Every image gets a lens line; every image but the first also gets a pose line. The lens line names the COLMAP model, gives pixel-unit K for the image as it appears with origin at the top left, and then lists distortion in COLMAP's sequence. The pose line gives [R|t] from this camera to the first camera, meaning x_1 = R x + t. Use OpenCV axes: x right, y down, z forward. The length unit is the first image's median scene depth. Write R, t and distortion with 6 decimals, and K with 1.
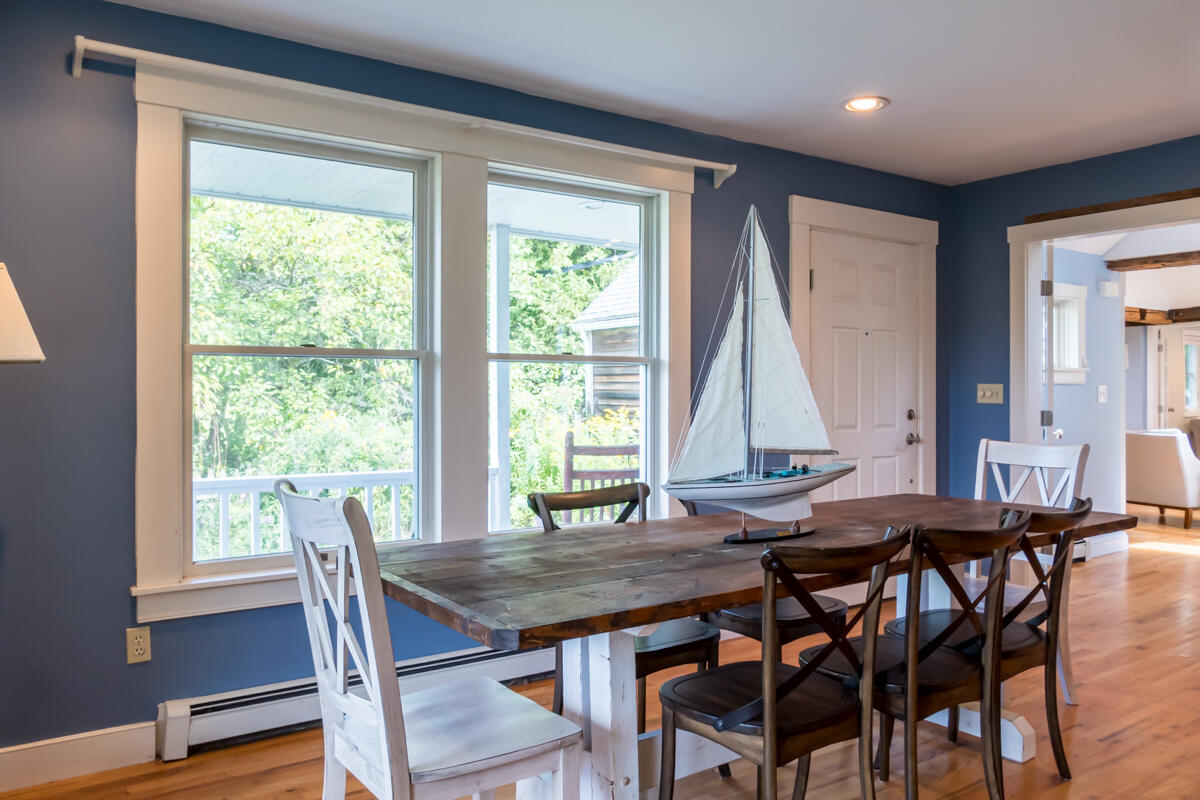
lens RADIAL K [[872.8, 0, 598.4], [0, 872.8, 391.9], [0, 0, 1]] dist [-0.017510, 0.011366]
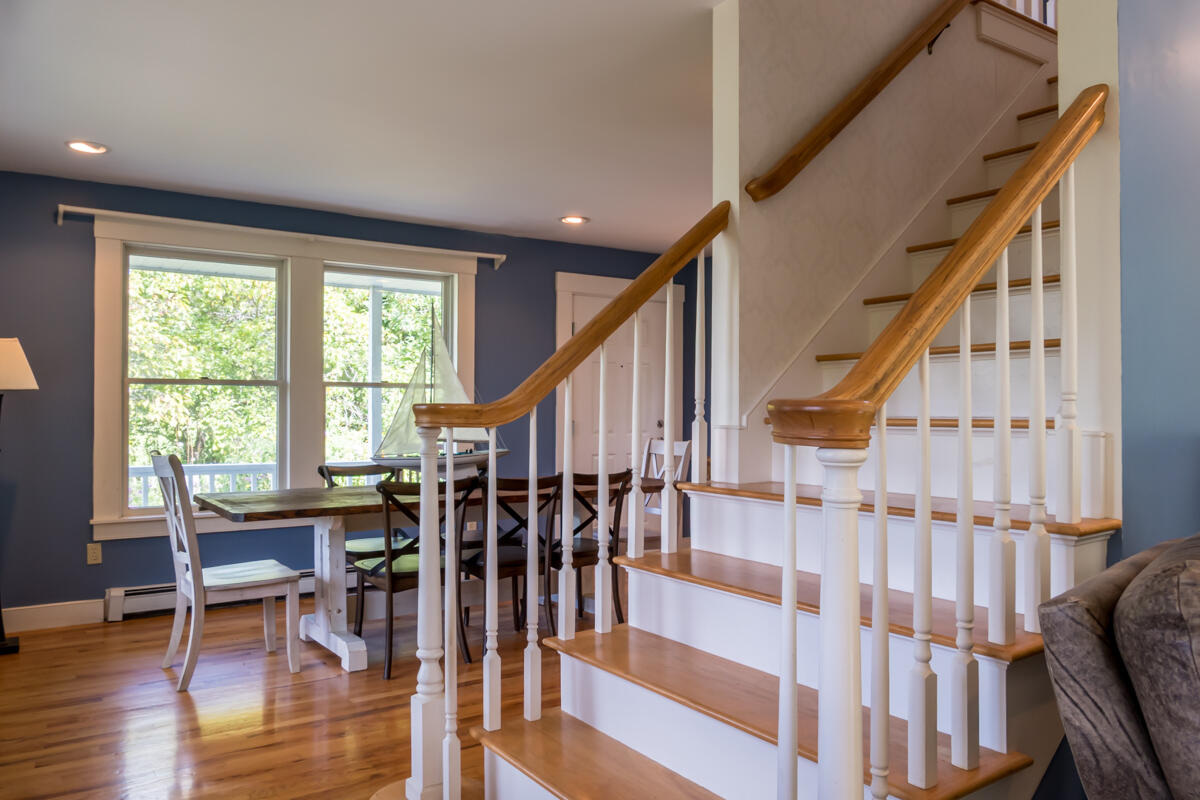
lens RADIAL K [[872.8, 0, 597.9], [0, 872.8, 406.8], [0, 0, 1]] dist [-0.017510, 0.011366]
pose [[0.999957, 0.004268, -0.008234, 0.450170], [-0.004297, 0.999985, -0.003494, 0.003545], [0.008219, 0.003529, 0.999960, -0.666139]]
